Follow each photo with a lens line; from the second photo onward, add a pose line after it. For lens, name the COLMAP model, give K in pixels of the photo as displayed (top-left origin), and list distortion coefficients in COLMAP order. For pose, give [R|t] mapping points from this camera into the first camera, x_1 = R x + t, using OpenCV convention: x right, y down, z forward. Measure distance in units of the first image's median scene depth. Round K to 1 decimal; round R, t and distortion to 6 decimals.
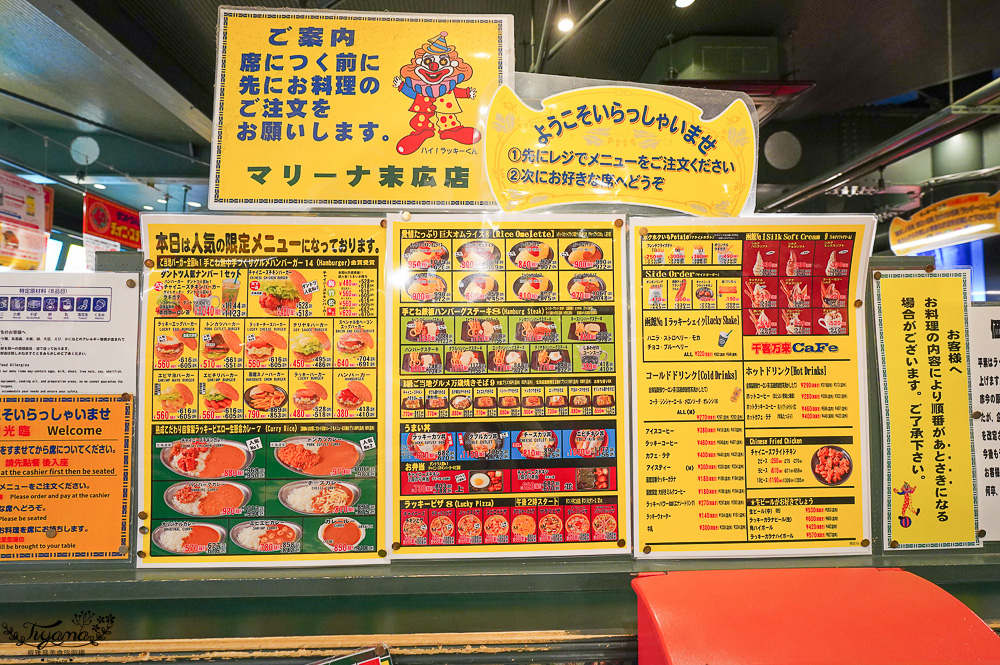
lens RADIAL K [[529.9, 0, 500.0], [0, 529.9, 328.5], [0, 0, 1]] dist [0.004710, 0.002971]
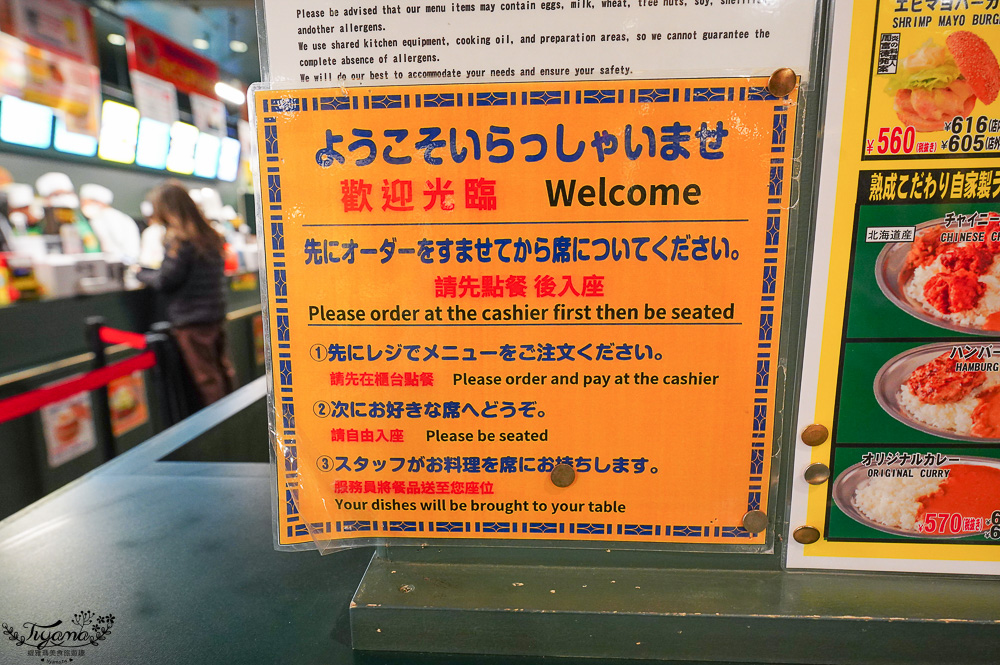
lens RADIAL K [[581.4, 0, 498.8], [0, 581.4, 333.7], [0, 0, 1]] dist [-0.002204, 0.000028]
pose [[0.996271, 0.002133, -0.086257, -0.846693], [0.015480, 0.979055, 0.203004, 0.203672], [0.084884, -0.203583, 0.975371, 0.618253]]
